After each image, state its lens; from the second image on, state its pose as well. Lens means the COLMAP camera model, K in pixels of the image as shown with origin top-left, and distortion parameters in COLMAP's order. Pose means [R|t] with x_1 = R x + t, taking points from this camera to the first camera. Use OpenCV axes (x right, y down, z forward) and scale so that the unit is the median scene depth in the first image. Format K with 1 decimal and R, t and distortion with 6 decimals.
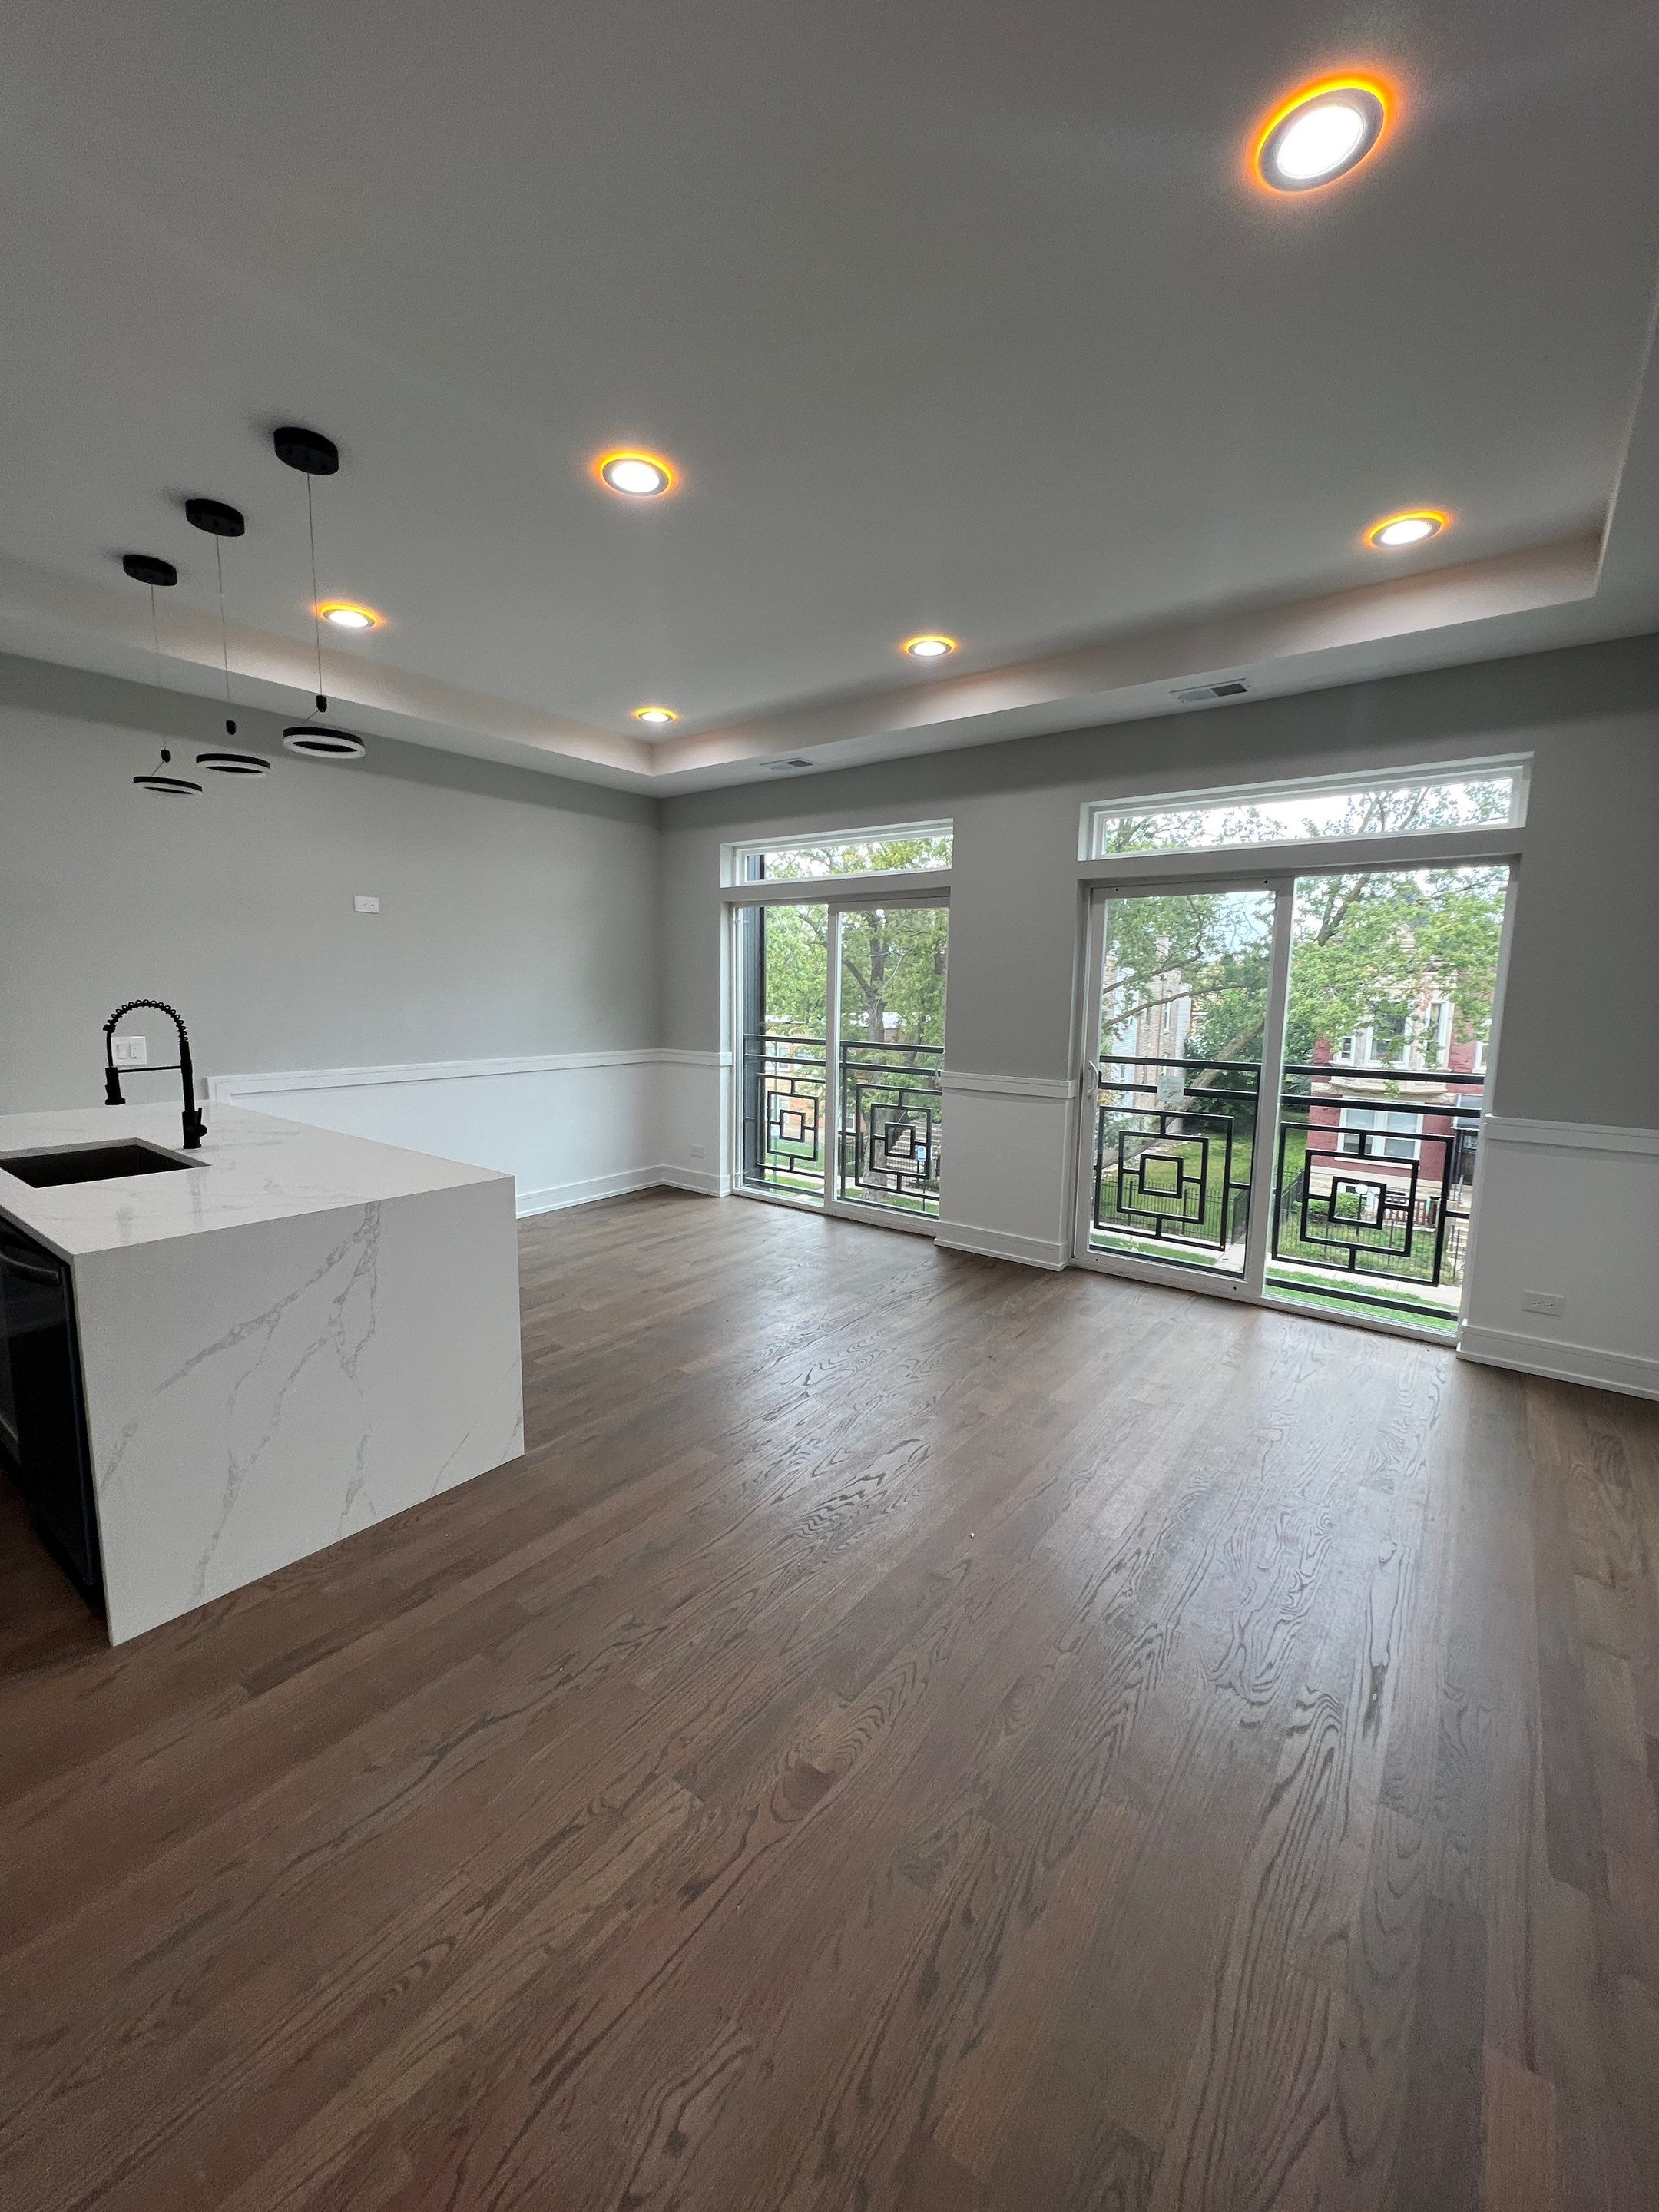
lens RADIAL K [[894.2, 0, 833.6], [0, 894.2, 1105.4], [0, 0, 1]] dist [-0.001136, 0.000610]
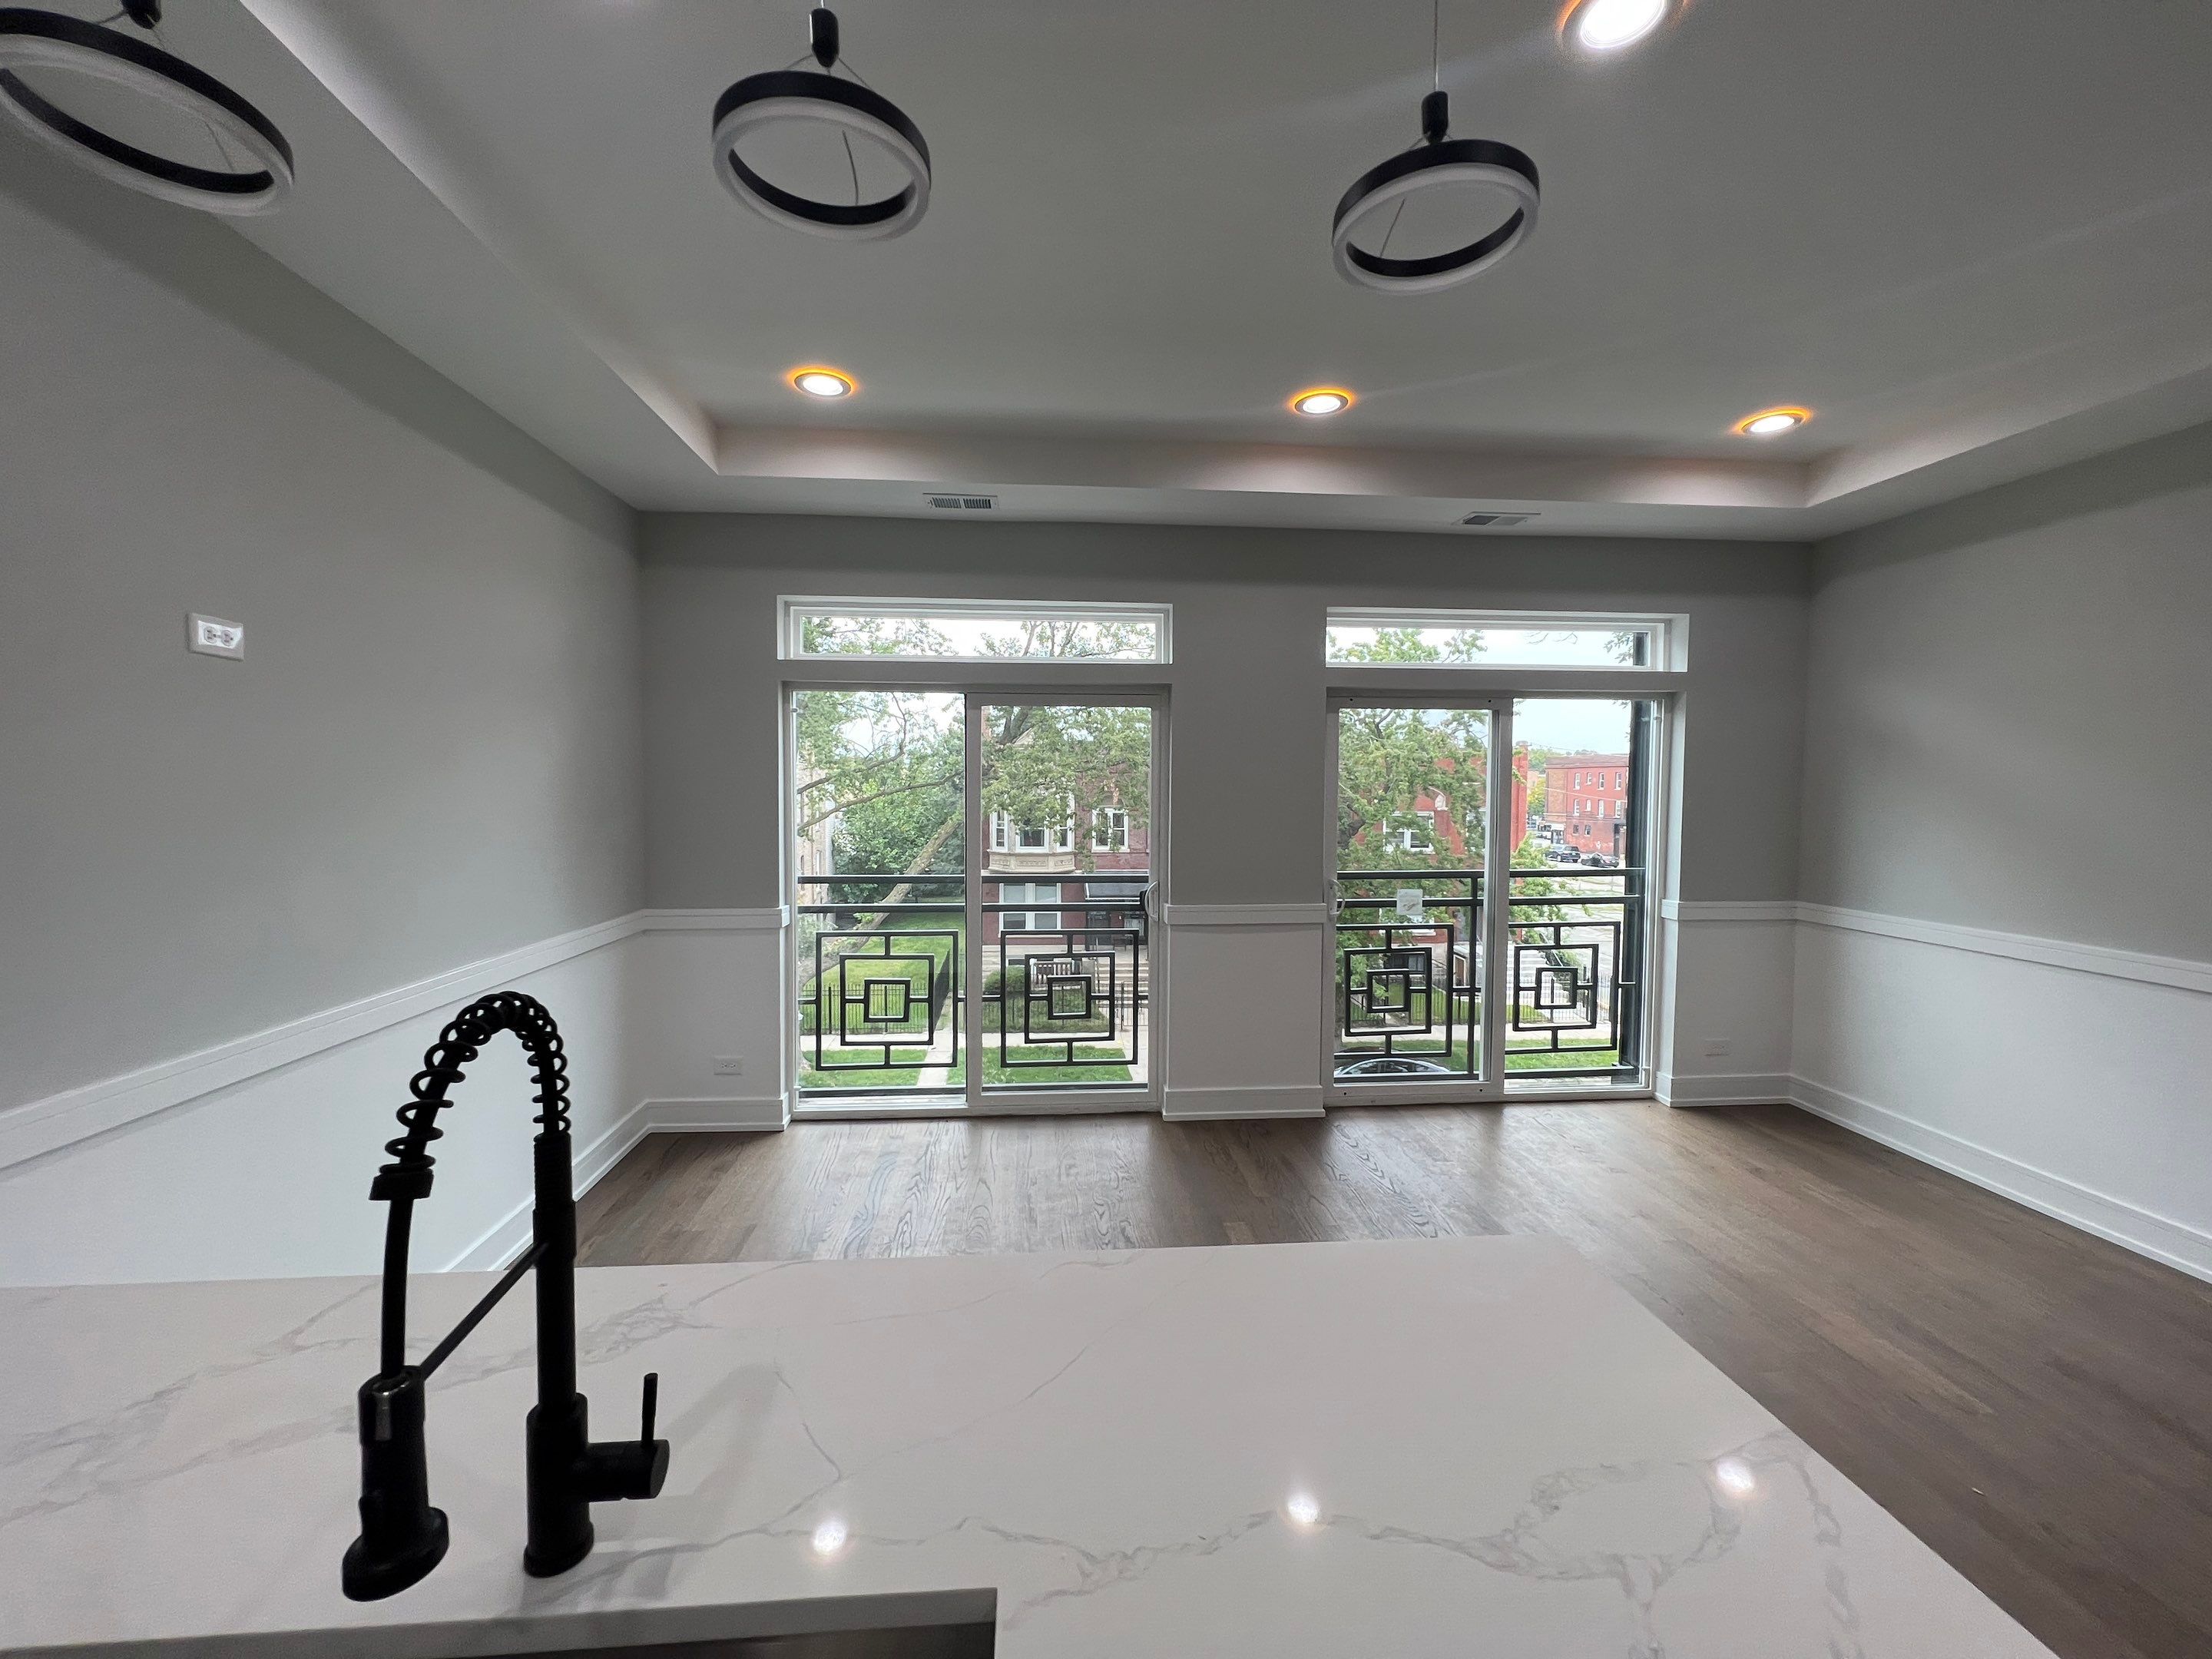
lens RADIAL K [[962.2, 0, 1108.9], [0, 962.2, 853.5], [0, 0, 1]] dist [0.001280, 0.000261]
pose [[0.739963, -0.050086, 0.670780, -0.446952], [0.100706, 0.994233, -0.036855, -0.050802], [-0.665066, 0.094823, 0.740740, 0.329303]]
